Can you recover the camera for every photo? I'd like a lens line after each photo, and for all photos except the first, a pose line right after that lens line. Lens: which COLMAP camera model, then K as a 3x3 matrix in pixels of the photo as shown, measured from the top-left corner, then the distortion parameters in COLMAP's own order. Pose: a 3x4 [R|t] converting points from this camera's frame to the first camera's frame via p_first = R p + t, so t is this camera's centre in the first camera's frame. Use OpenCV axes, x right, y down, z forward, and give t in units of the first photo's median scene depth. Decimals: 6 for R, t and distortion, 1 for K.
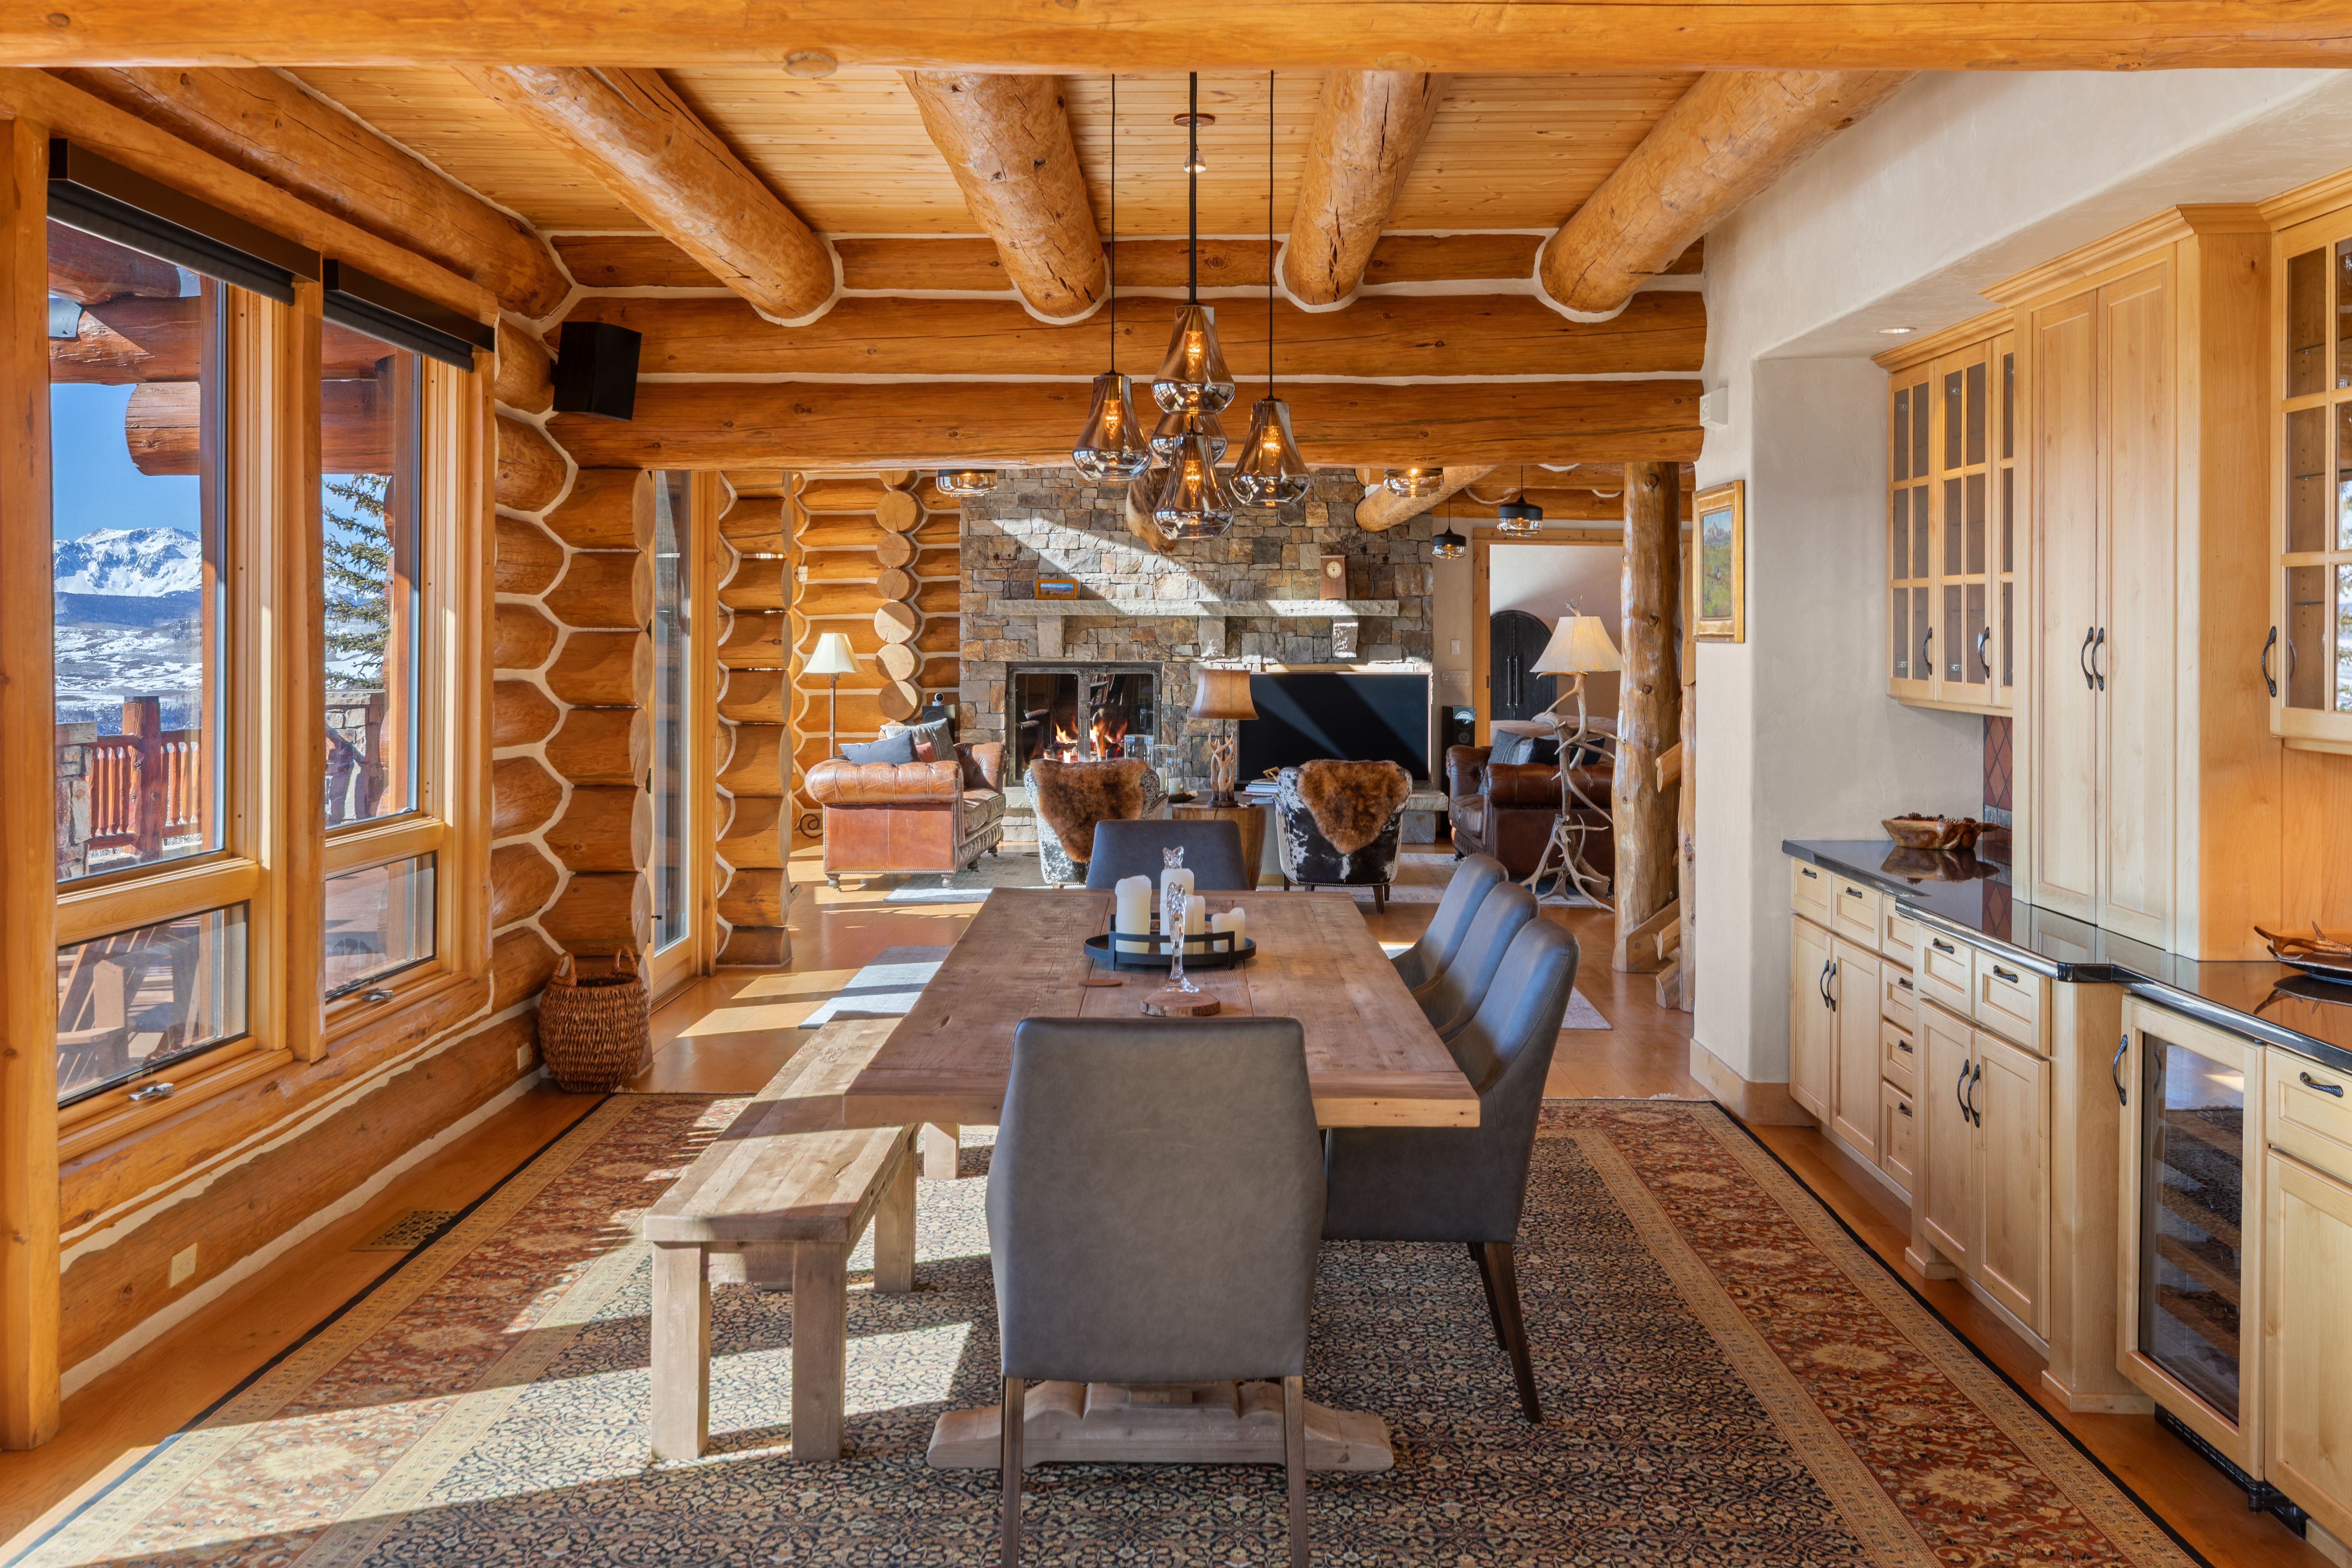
lens RADIAL K [[2360.2, 0, 1209.7], [0, 2360.2, 616.2], [0, 0, 1]] dist [0.019578, 0.000000]
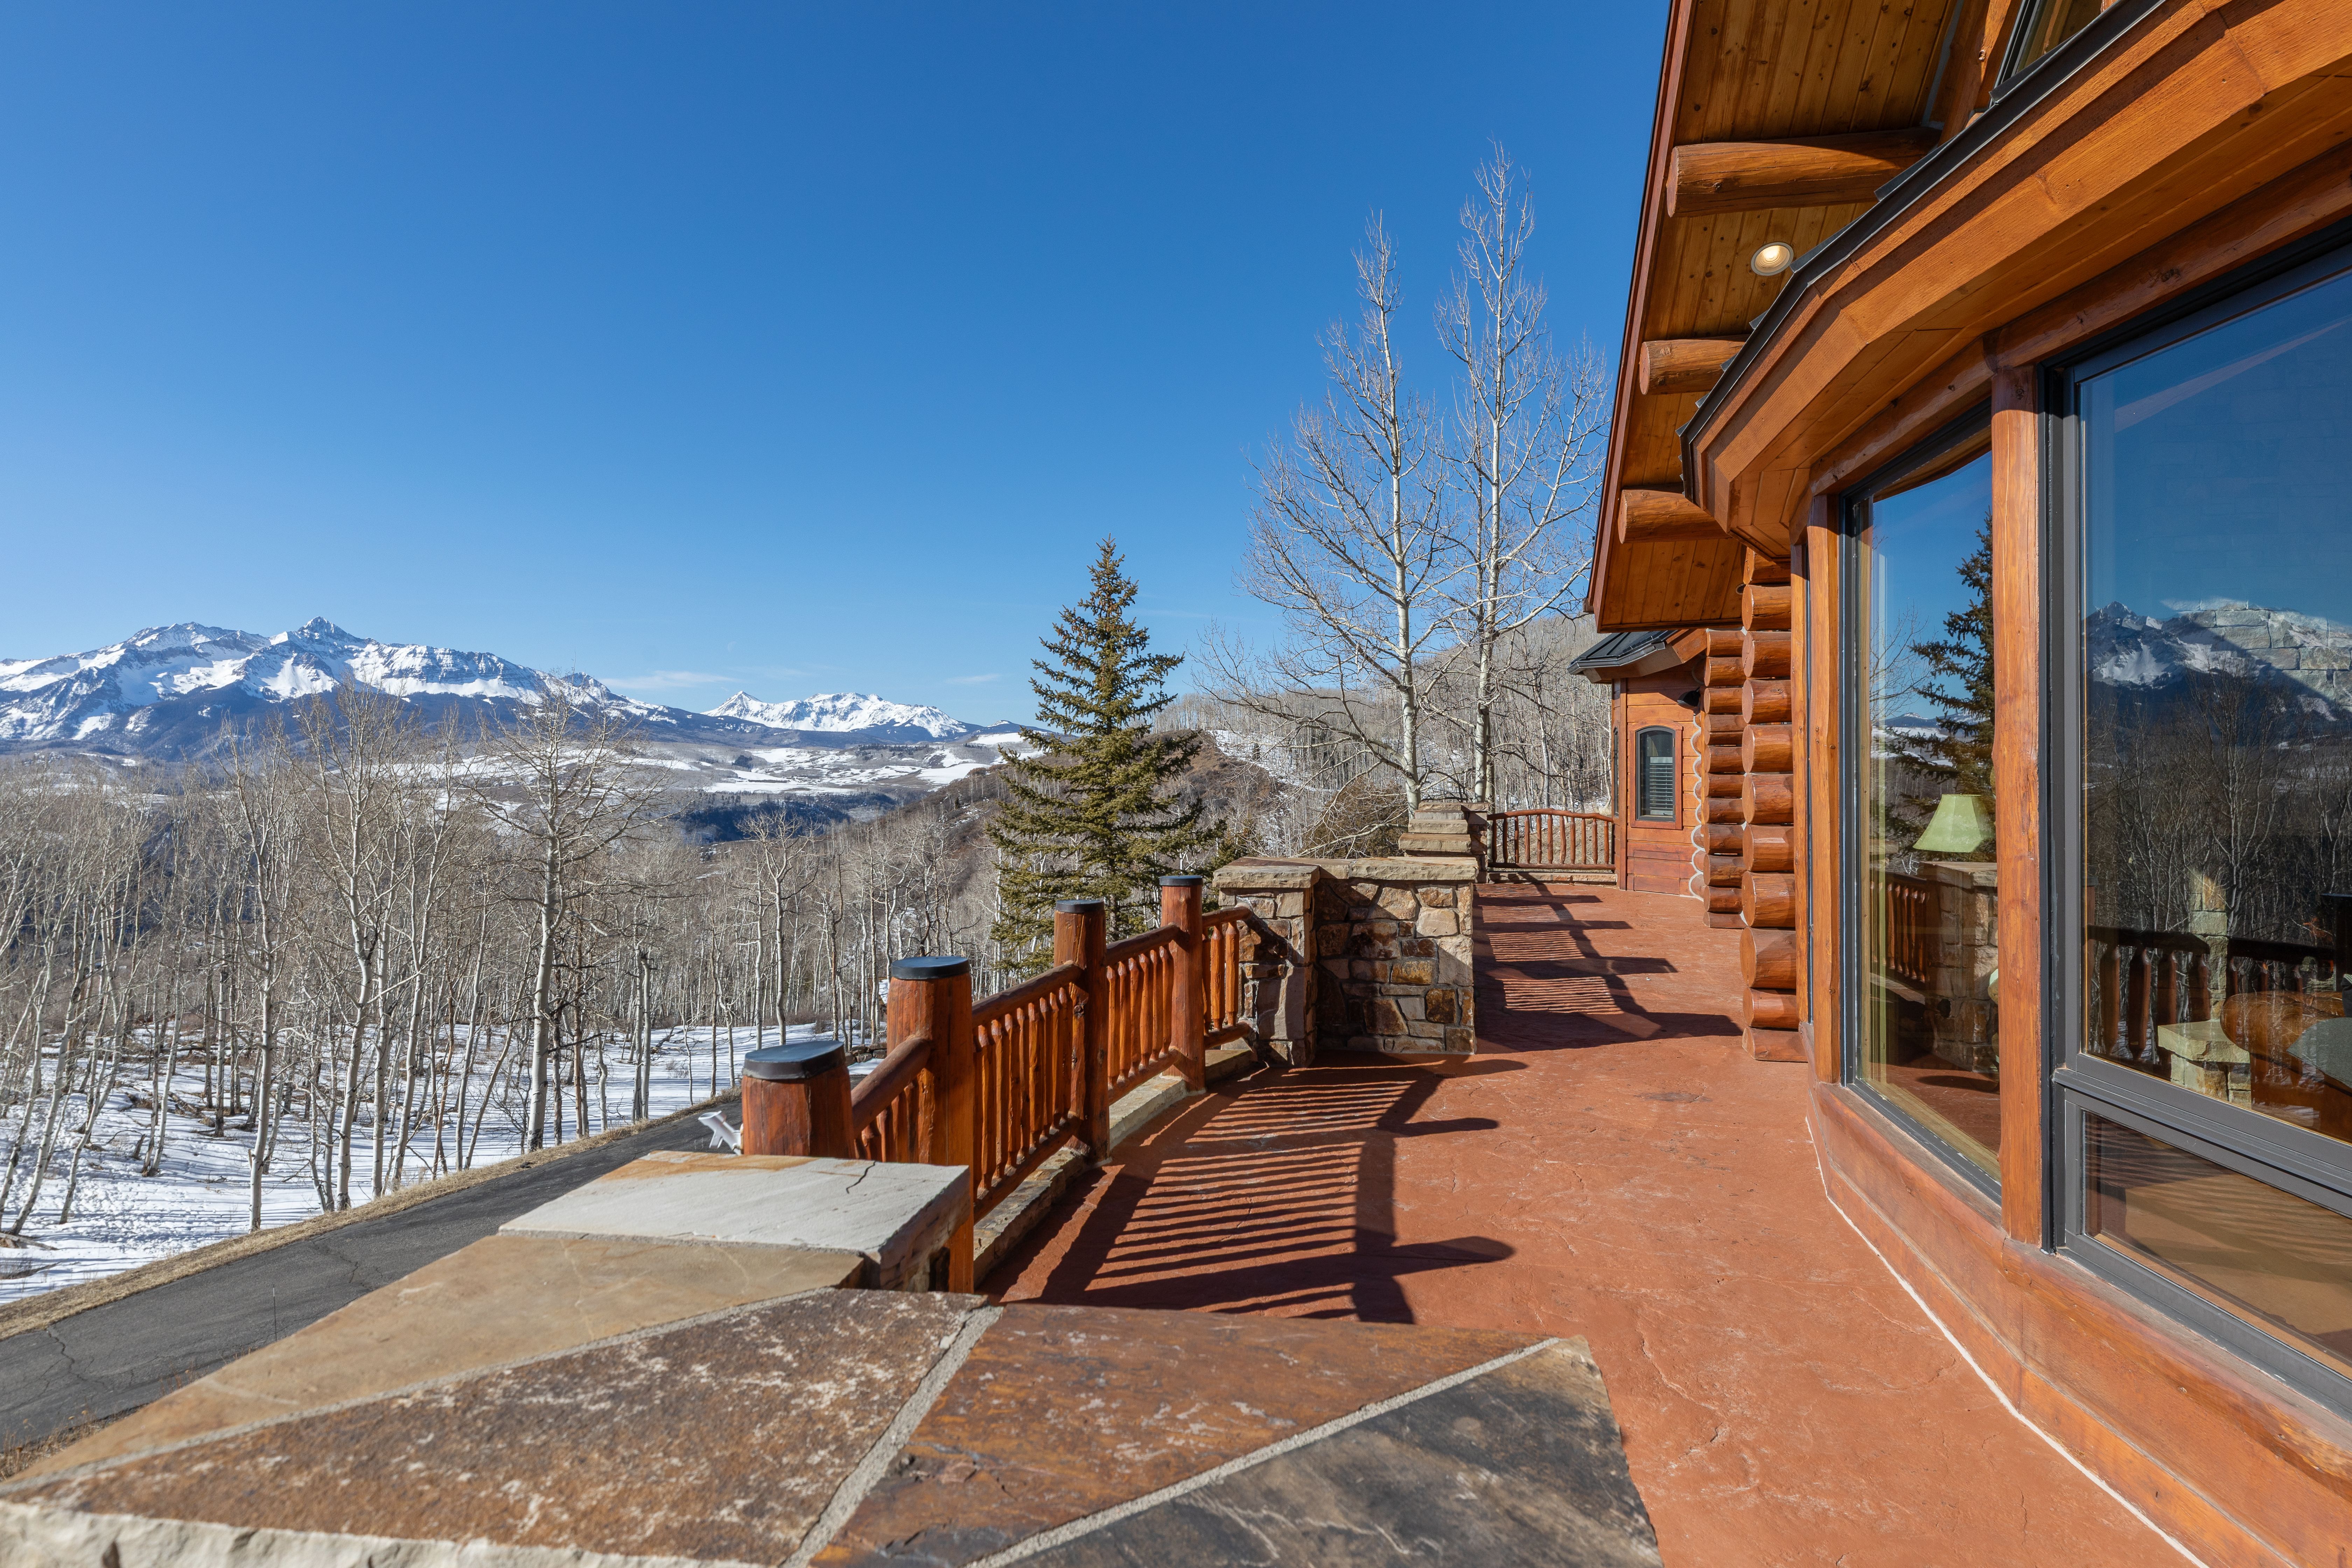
lens RADIAL K [[1328.1, 0, 1236.6], [0, 1328.1, 746.7], [0, 0, 1]] dist [-0.005826, -0.005579]
pose [[0.991829, -0.003089, -0.127539, -0.680218], [0.003753, 0.999981, 0.004965, -0.020368], [0.127521, -0.005403, 0.991821, 1.215171]]
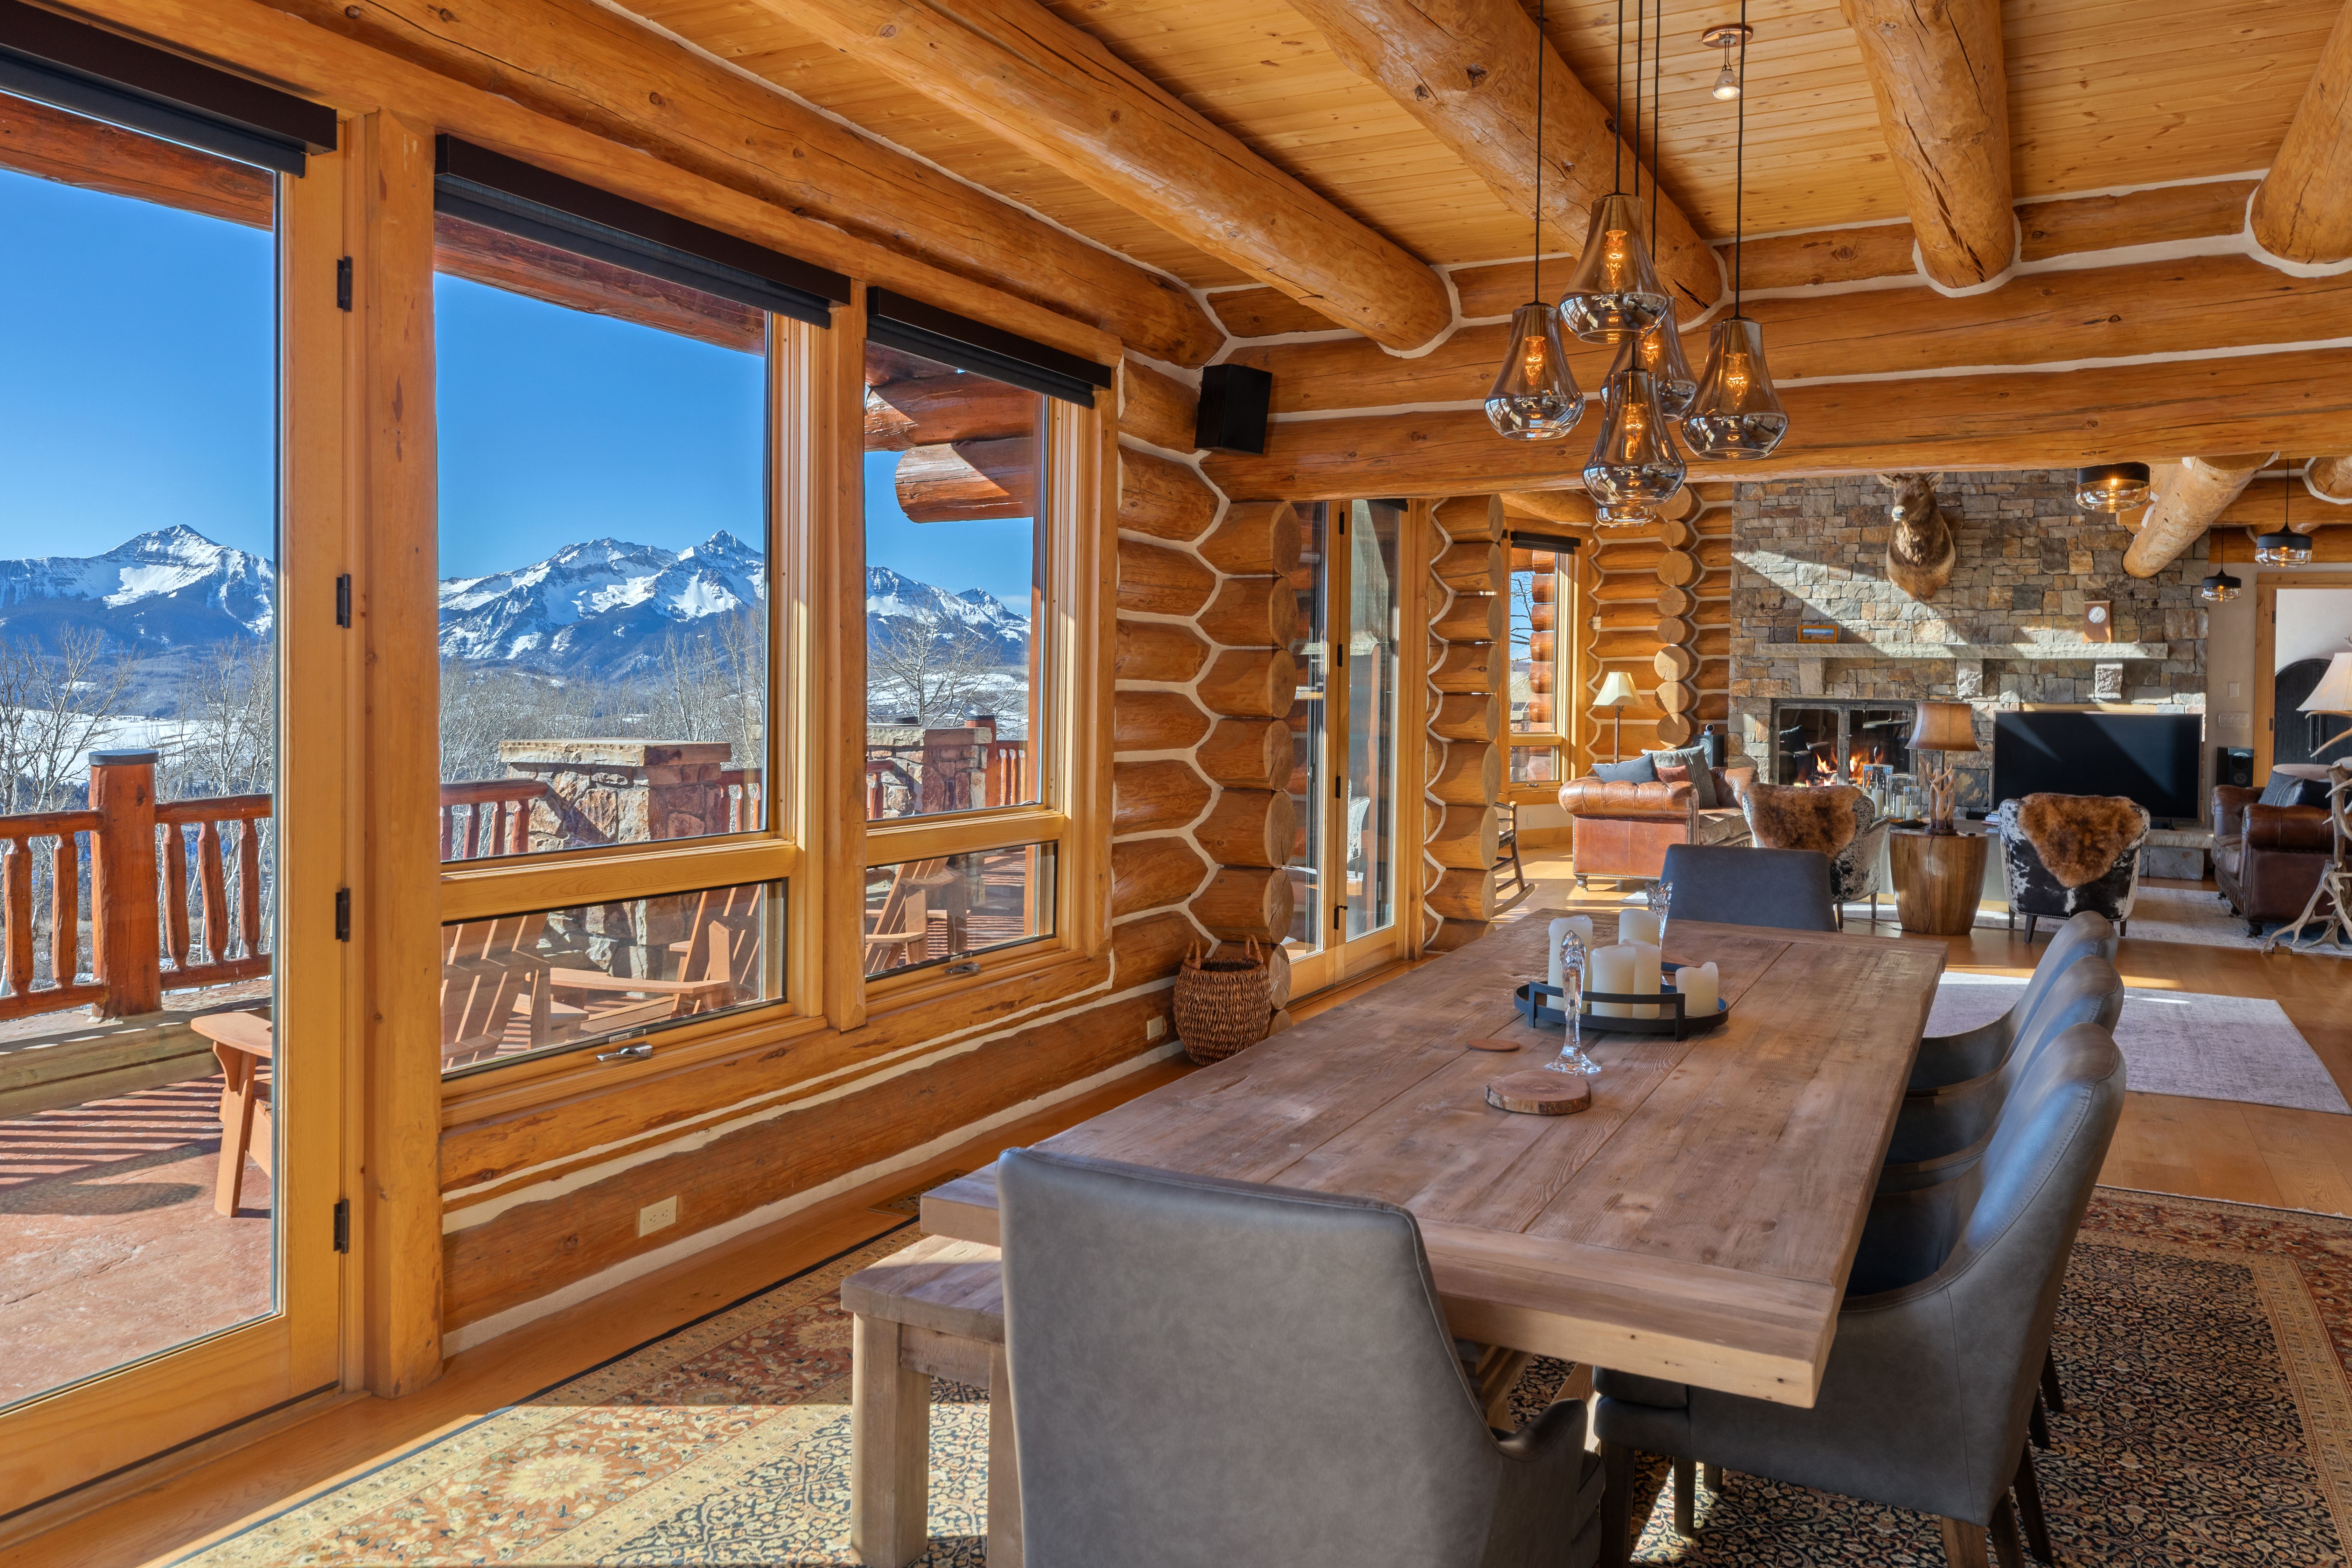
lens RADIAL K [[1720.1, 0, 1180.3], [0, 1720.1, 713.0], [0, 0, 1]] dist [0.010137, 0.003353]
pose [[0.890489, 0.017010, -0.454687, 0.082172], [-0.006495, 0.999674, 0.024678, 0.016654], [0.454959, -0.019022, 0.890309, 0.271300]]
